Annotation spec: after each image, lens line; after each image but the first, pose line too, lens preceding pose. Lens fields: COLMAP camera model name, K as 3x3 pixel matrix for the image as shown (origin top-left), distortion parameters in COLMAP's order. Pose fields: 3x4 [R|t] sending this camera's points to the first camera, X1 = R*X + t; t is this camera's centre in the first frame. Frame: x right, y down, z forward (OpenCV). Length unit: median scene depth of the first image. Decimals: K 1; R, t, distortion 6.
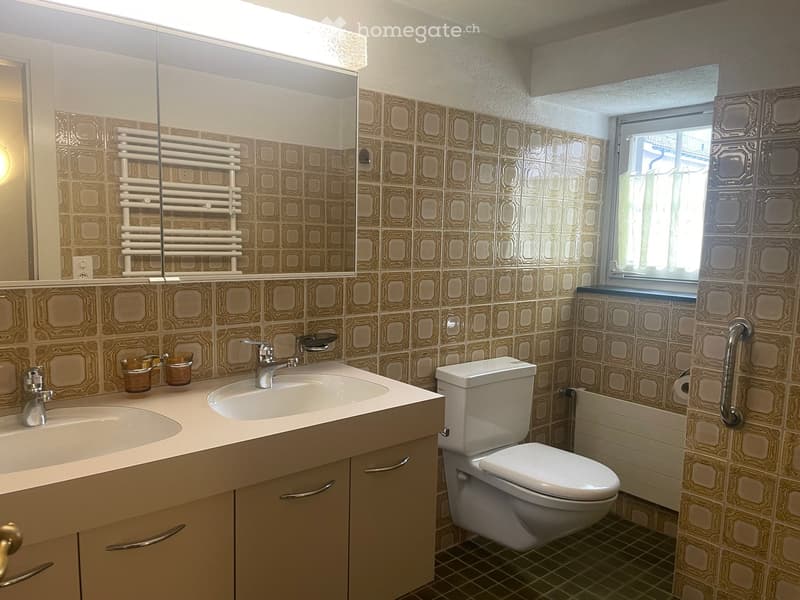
lens RADIAL K [[615.2, 0, 400.1], [0, 615.2, 307.8], [0, 0, 1]] dist [0.127978, -0.169136]
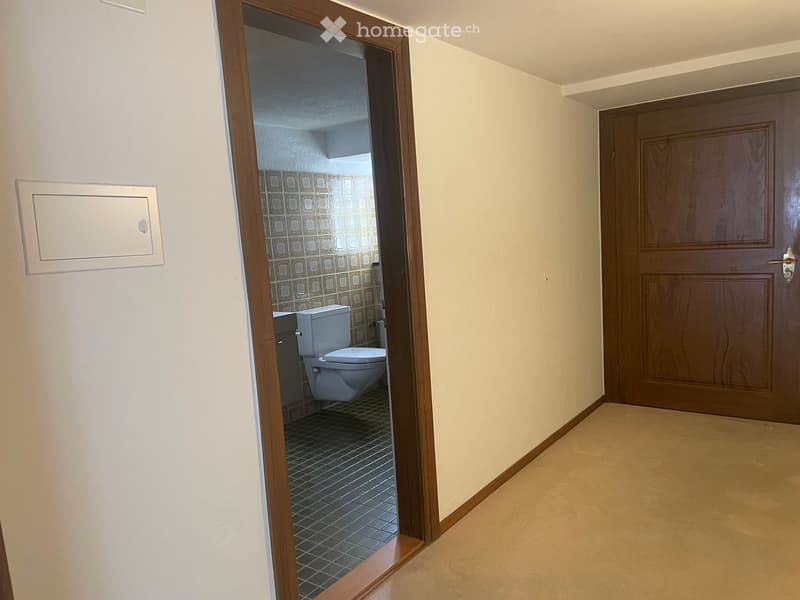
lens RADIAL K [[615.2, 0, 400.1], [0, 615.2, 307.8], [0, 0, 1]] dist [0.127978, -0.169136]
pose [[0.970395, -0.120772, 0.209159, -0.016019], [0.122041, 0.992501, 0.006879, 0.105358], [-0.208421, 0.018851, 0.977857, -0.817562]]
